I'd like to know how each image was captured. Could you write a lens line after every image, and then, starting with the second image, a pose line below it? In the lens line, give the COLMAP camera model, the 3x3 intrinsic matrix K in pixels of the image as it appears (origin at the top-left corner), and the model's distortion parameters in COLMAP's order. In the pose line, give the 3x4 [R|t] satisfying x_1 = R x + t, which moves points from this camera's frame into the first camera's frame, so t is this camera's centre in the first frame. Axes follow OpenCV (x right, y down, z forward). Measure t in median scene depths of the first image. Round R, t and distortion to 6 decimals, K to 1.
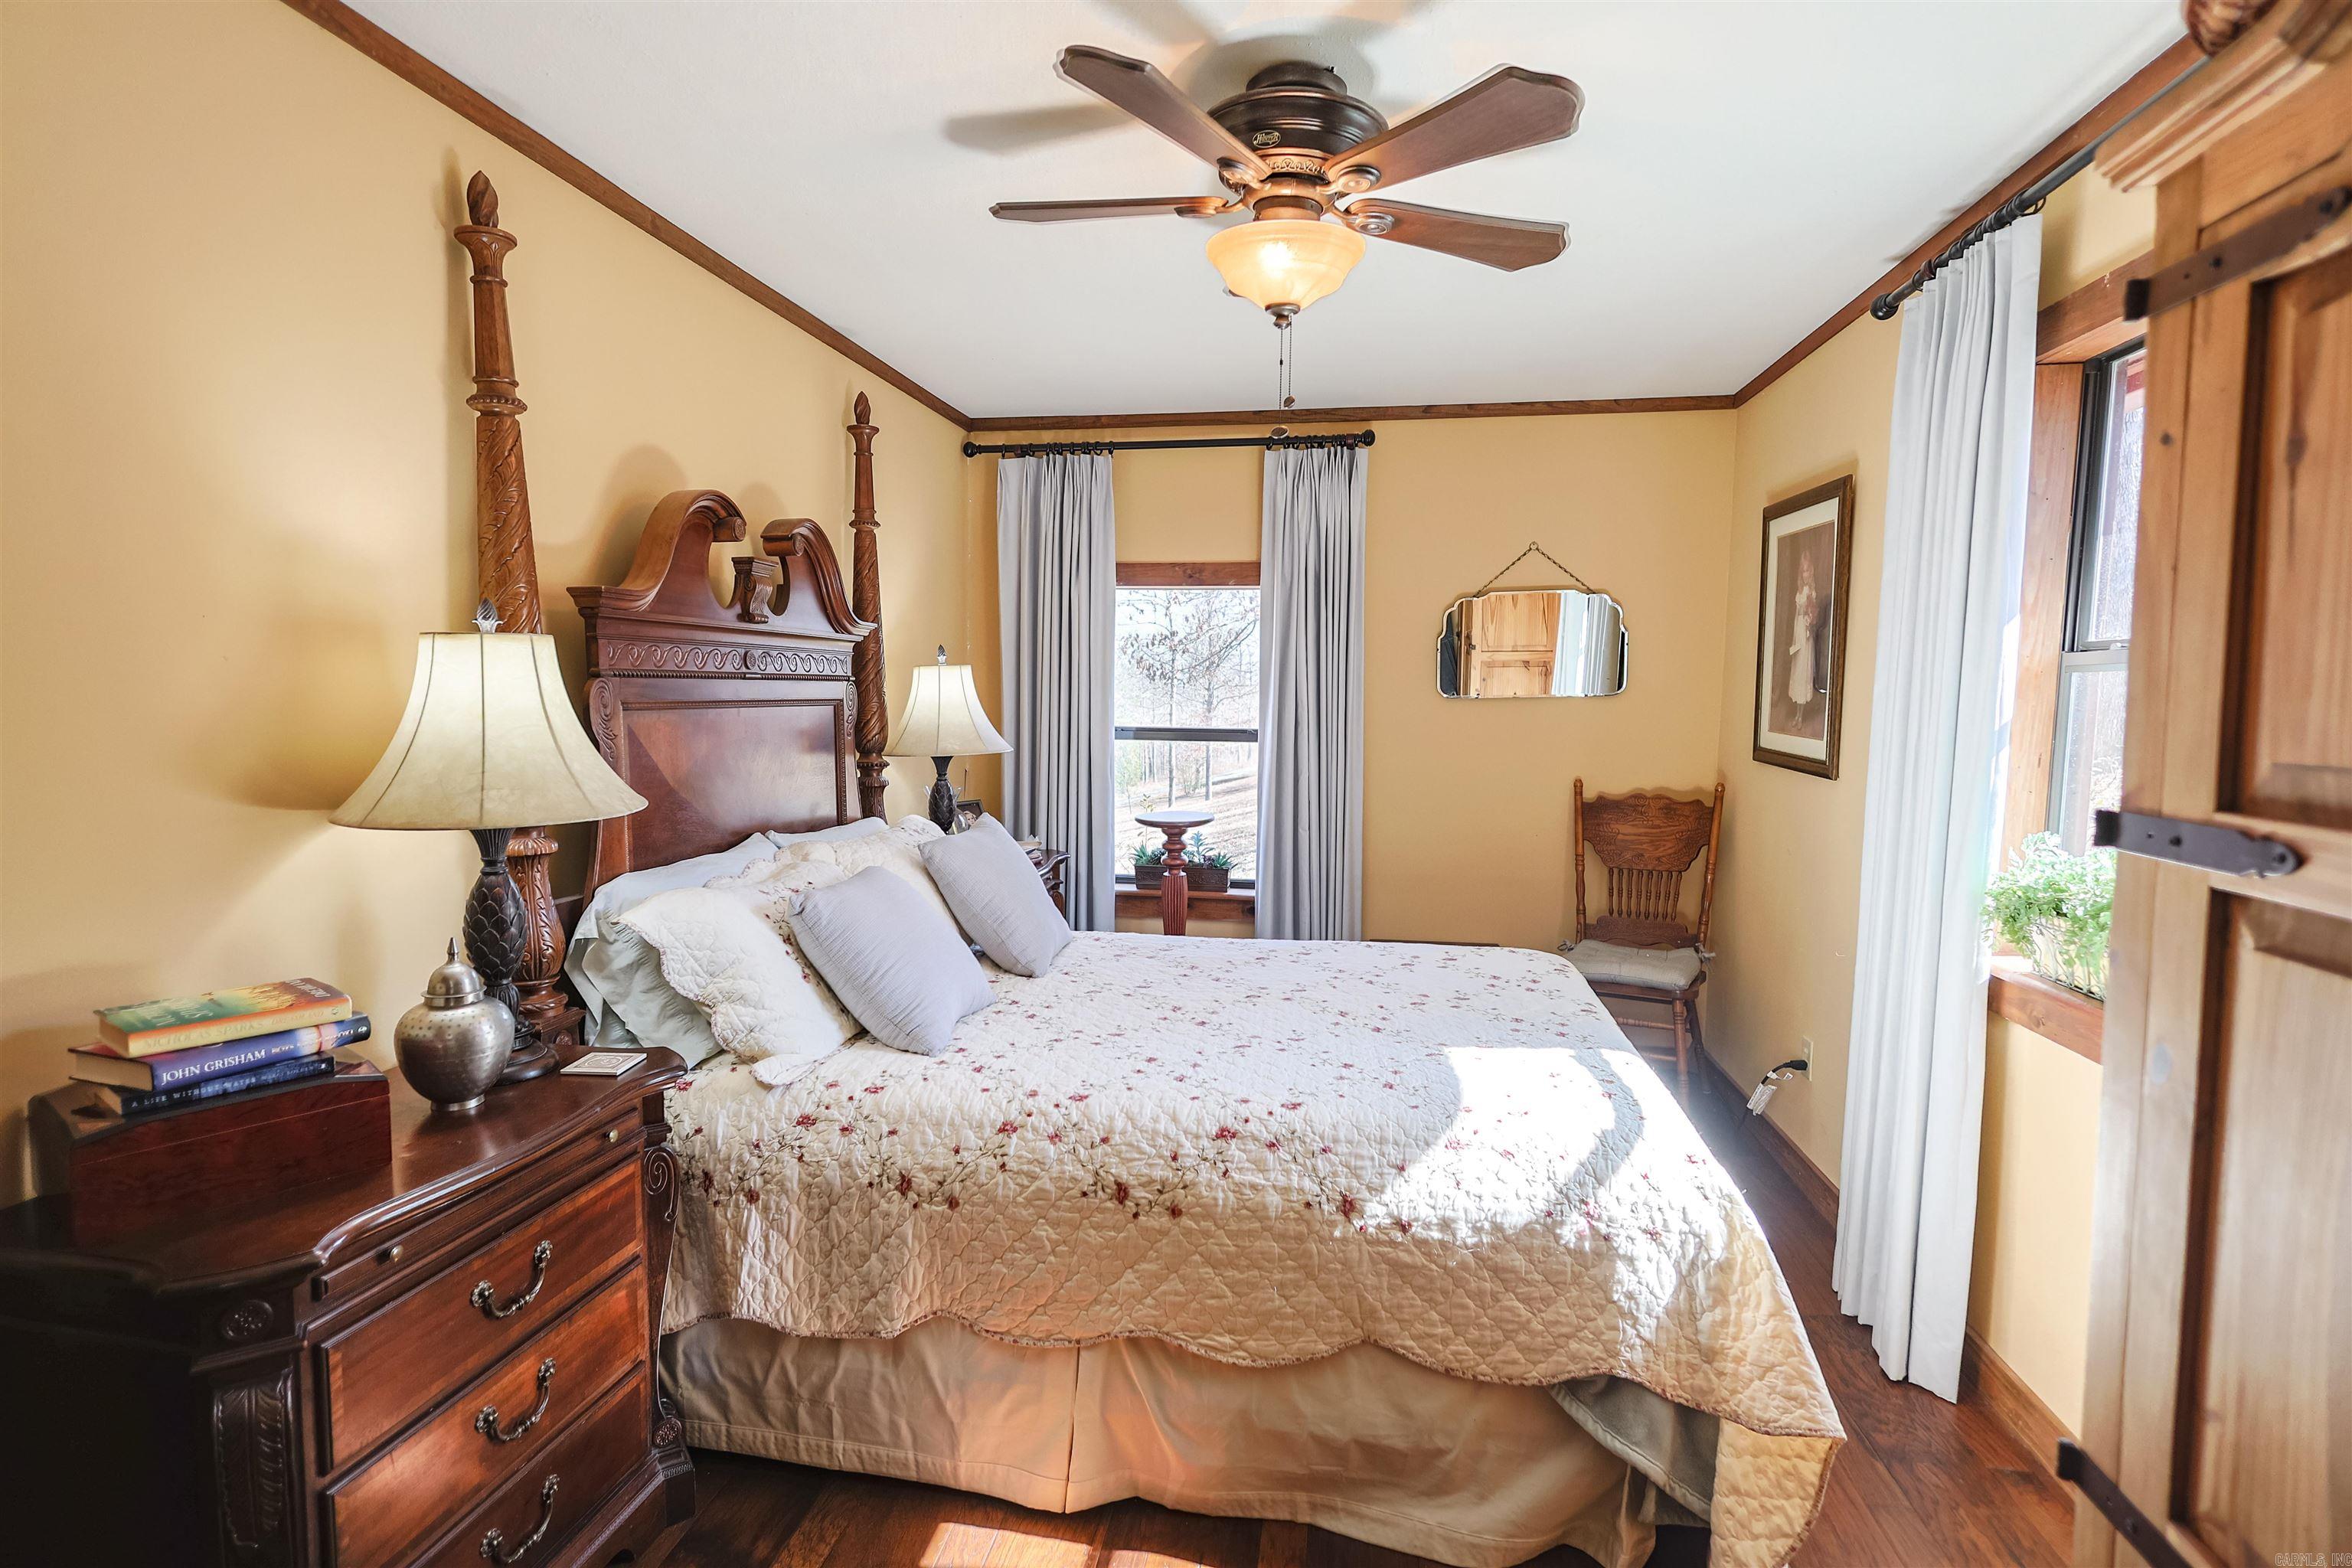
lens RADIAL K [[1142.9, 0, 1170.5], [0, 1142.9, 783.5], [0, 0, 1]] dist [-0.004486, 0.010981]
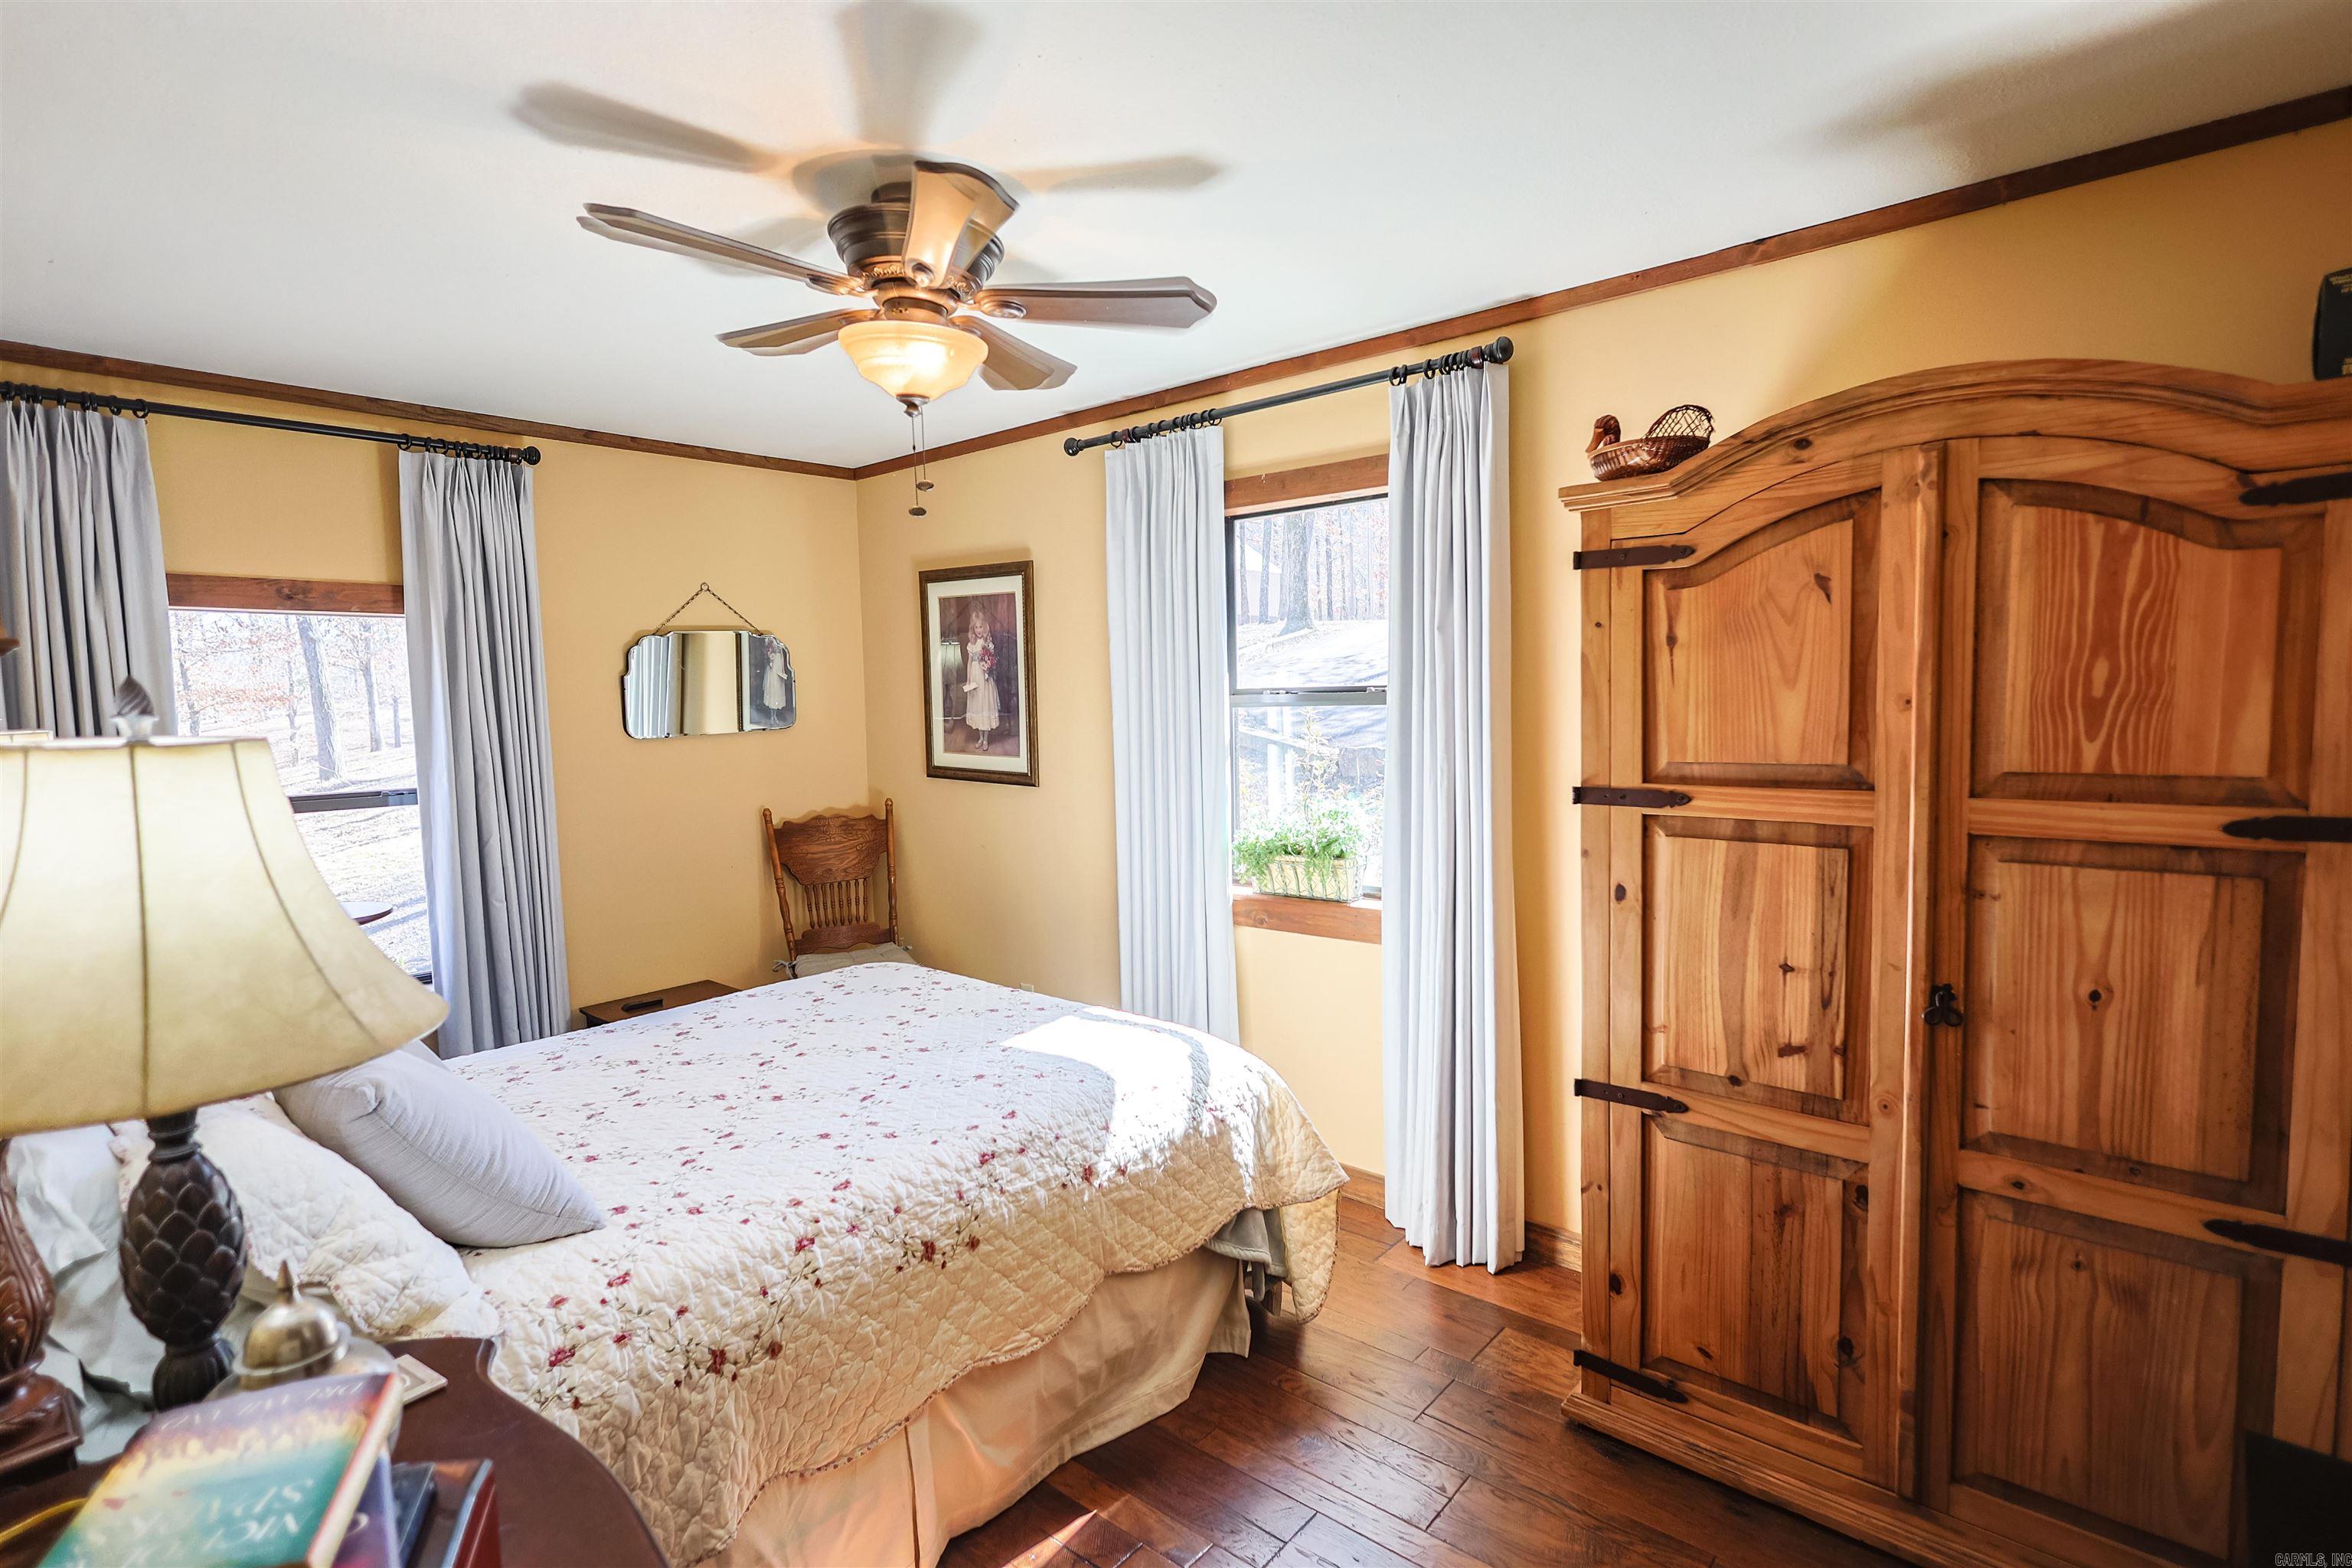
lens RADIAL K [[1142.9, 0, 1170.5], [0, 1142.9, 783.5], [0, 0, 1]] dist [-0.004486, 0.010981]
pose [[0.531757, -0.088028, 0.842310, -0.732122], [0.097276, 0.994349, 0.042506, -0.076959], [-0.841292, 0.059334, 0.537315, 0.239285]]
